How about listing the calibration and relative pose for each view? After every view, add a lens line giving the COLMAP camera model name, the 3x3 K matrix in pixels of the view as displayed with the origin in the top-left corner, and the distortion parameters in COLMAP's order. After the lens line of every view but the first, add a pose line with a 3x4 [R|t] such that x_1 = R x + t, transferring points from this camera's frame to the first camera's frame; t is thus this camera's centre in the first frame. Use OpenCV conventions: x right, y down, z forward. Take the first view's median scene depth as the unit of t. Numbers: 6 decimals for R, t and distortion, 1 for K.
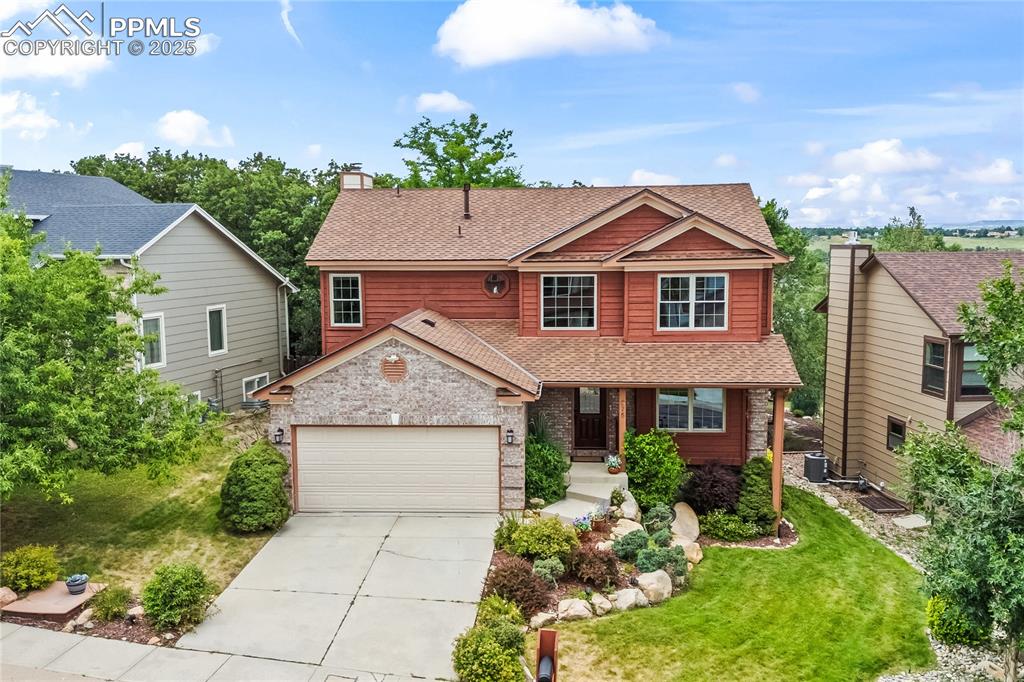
lens RADIAL K [[875.7, 0, 508.2], [0, 875.7, 334.1], [0, 0, 1]] dist [0.091700, -0.126049]
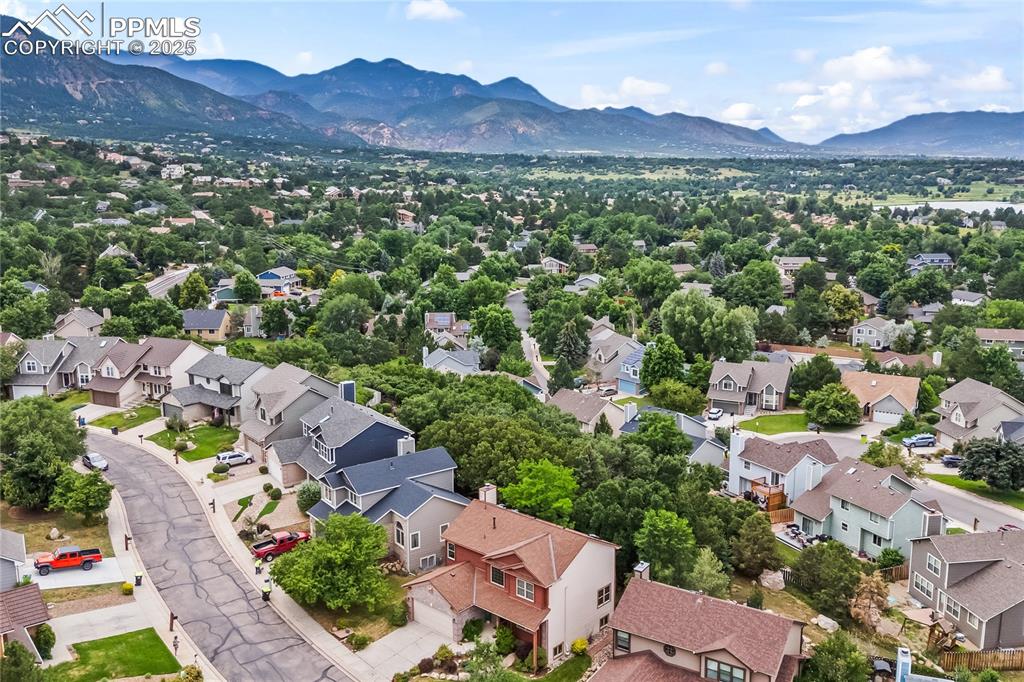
lens RADIAL K [[875.7, 0, 508.2], [0, 875.7, 334.1], [0, 0, 1]] dist [0.091700, -0.126049]
pose [[0.787342, 0.114765, -0.605740, 1.927308], [-0.068764, 0.992738, 0.098707, -1.220452], [0.612669, -0.036063, 0.789516, -1.412174]]
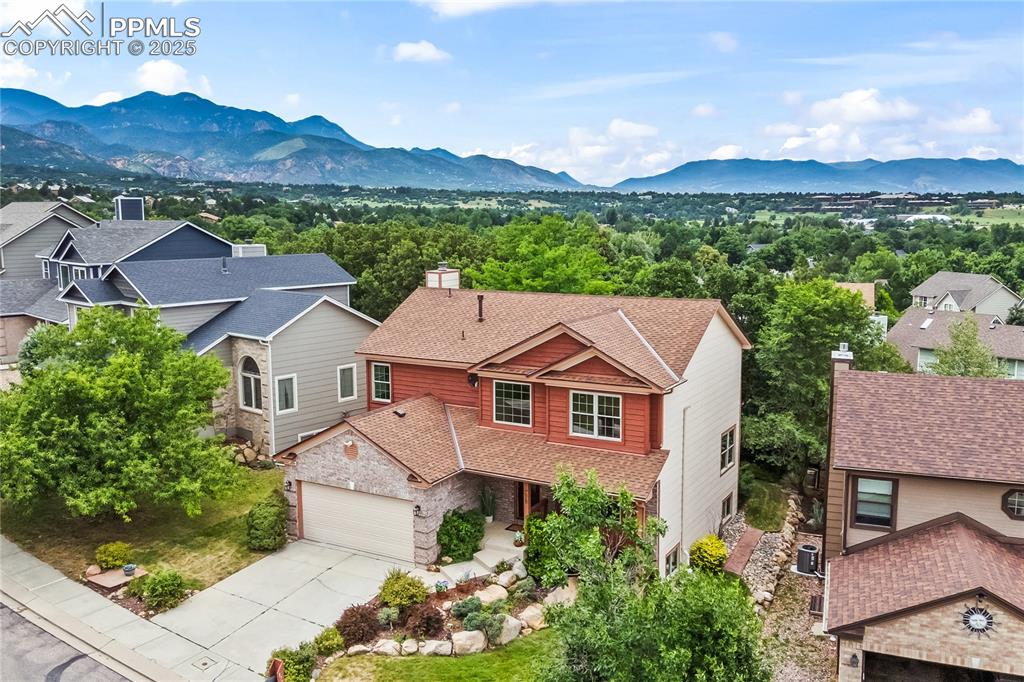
lens RADIAL K [[875.7, 0, 508.2], [0, 875.7, 334.1], [0, 0, 1]] dist [0.091700, -0.126049]
pose [[0.899391, 0.061345, -0.432820, 0.631722], [-0.046384, 0.997907, 0.045052, -0.201610], [0.434678, -0.020443, 0.900354, -0.146464]]
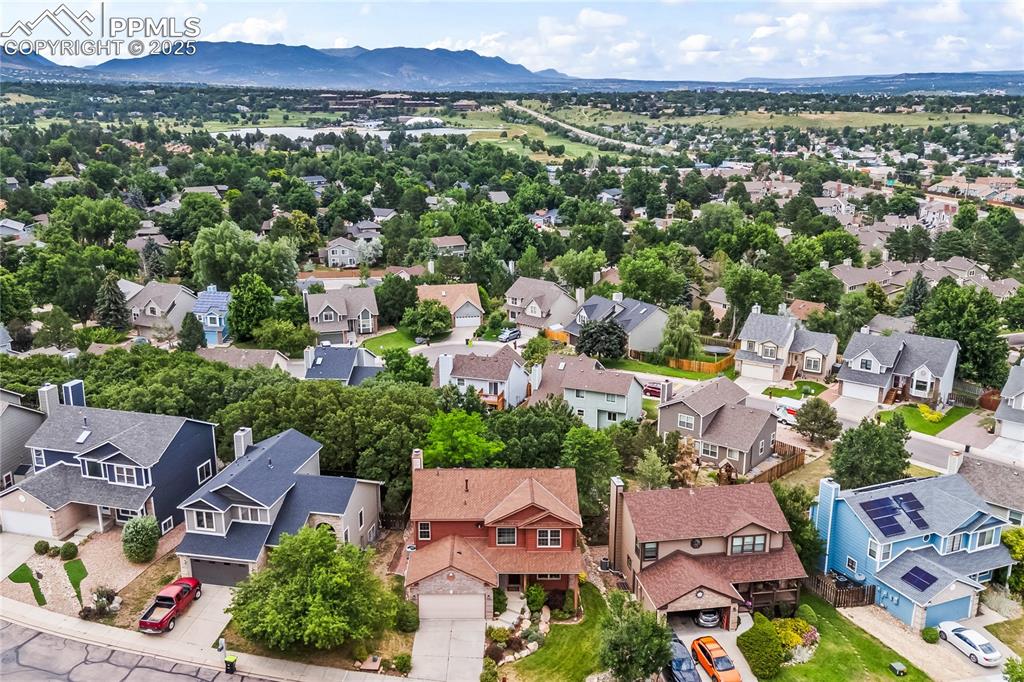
lens RADIAL K [[874.5, 0, 485.6], [0, 874.5, 323.0], [0, 0, 1]] dist [0.082775, -0.124226]
pose [[0.998064, -0.012540, 0.060924, -0.169044], [0.003816, 0.989965, 0.141262, -1.164769], [-0.062084, -0.140756, 0.988096, -1.767849]]
